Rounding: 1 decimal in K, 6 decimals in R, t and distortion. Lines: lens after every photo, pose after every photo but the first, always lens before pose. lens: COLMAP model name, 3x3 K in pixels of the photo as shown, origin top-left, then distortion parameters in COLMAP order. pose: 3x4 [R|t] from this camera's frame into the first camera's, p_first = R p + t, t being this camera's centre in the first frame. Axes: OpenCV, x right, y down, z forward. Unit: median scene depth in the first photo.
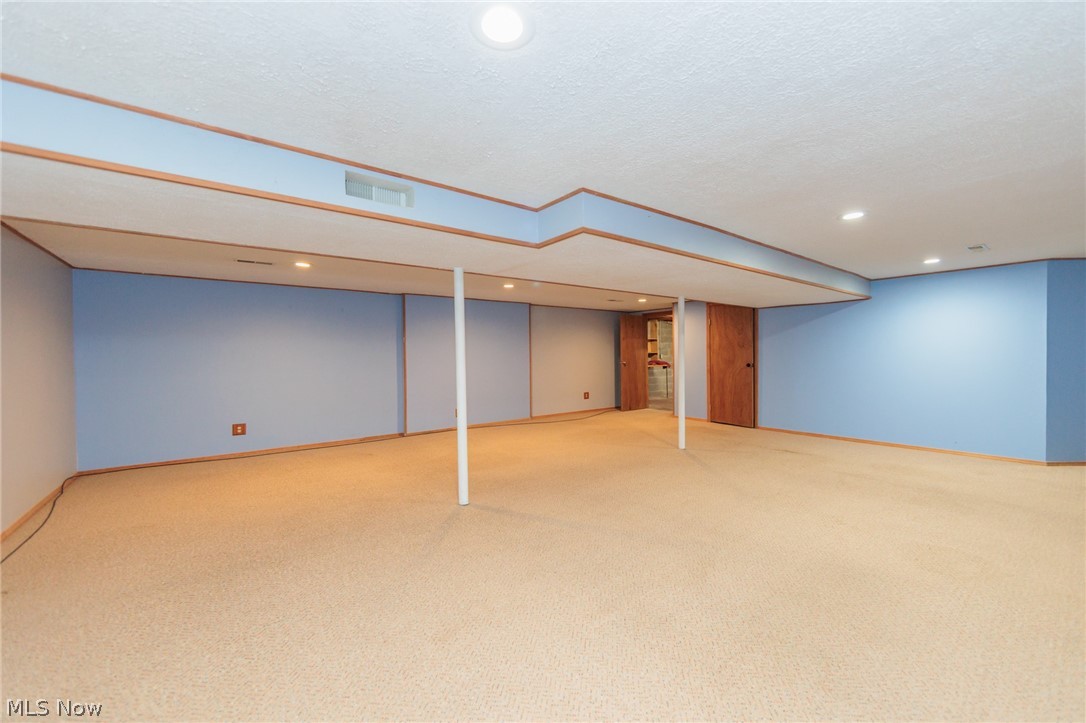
lens RADIAL K [[430.3, 0, 546.8], [0, 430.3, 360.8], [0, 0, 1]] dist [0.001815, 0.000198]
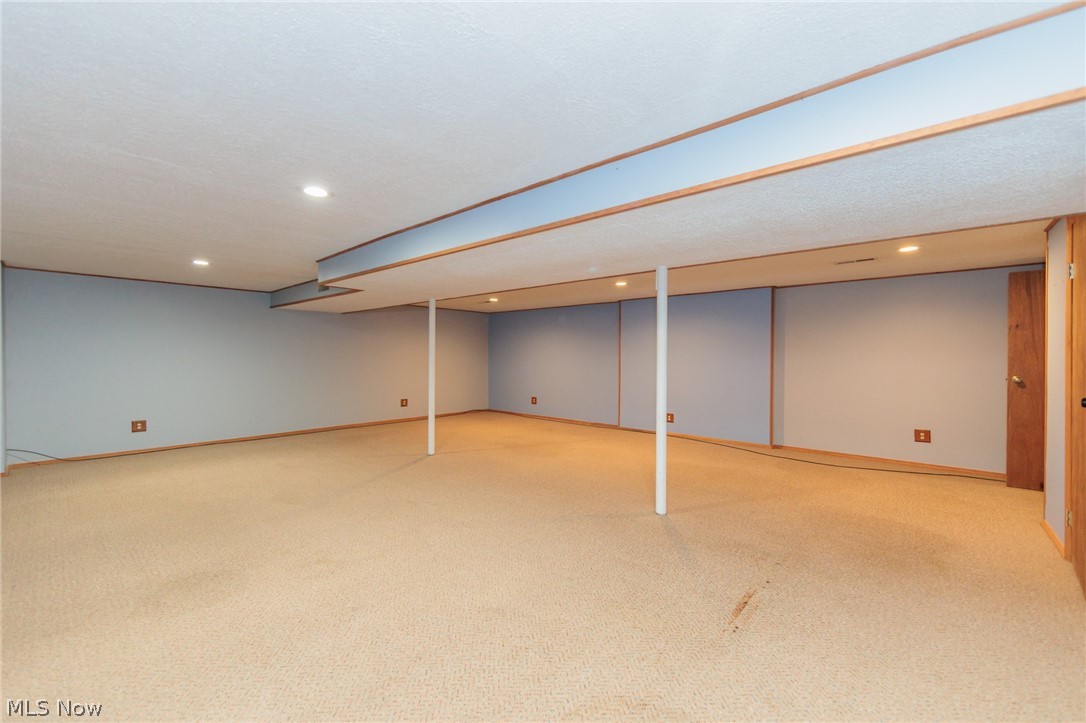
lens RADIAL K [[439.2, 0, 535.8], [0, 439.2, 347.0], [0, 0, 1]] dist [-0.009646, -0.000274]
pose [[0.171057, -0.006757, -0.985238, 0.746178], [-0.020699, 0.999731, -0.010450, -0.019196], [0.985044, 0.022181, 0.170871, 0.591287]]
